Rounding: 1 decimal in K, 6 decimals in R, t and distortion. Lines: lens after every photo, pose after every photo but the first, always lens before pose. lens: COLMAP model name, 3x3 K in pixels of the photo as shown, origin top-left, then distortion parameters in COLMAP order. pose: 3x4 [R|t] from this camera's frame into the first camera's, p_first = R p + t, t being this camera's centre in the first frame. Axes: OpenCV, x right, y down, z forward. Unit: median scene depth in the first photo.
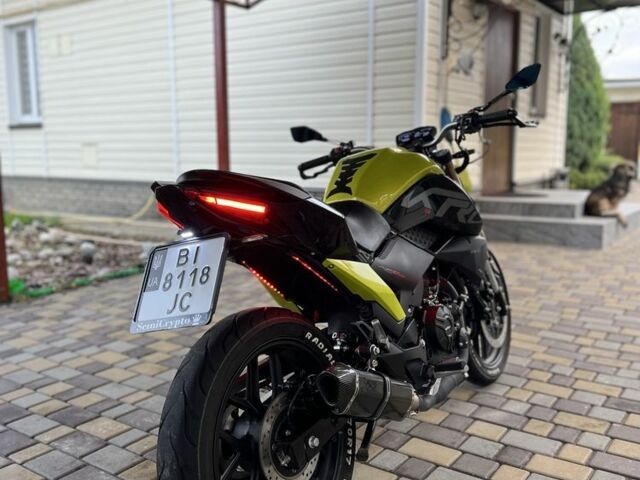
lens RADIAL K [[647.3, 0, 320.0], [0, 647.3, 239.9], [0, 0, 1]] dist [0.008543, 0.000000]
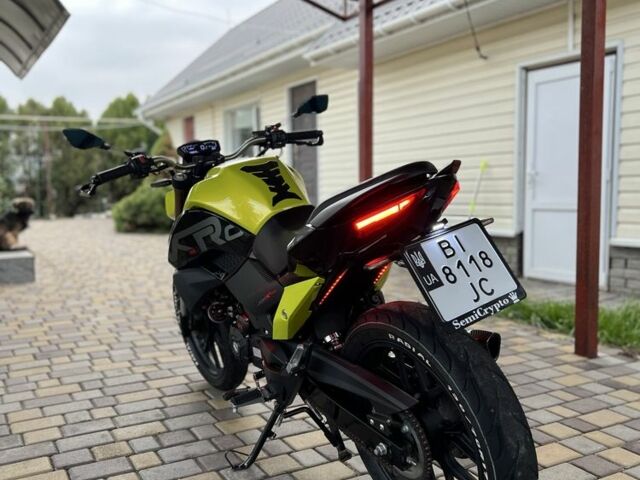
lens RADIAL K [[647.3, 0, 319.4], [0, 647.3, 240.1], [0, 0, 1]] dist [0.008543, 0.000000]
pose [[0.472254, -0.082871, 0.877558, -0.752601], [0.138799, 0.990142, 0.018809, -0.020693], [-0.870466, 0.112922, 0.479101, 0.445608]]
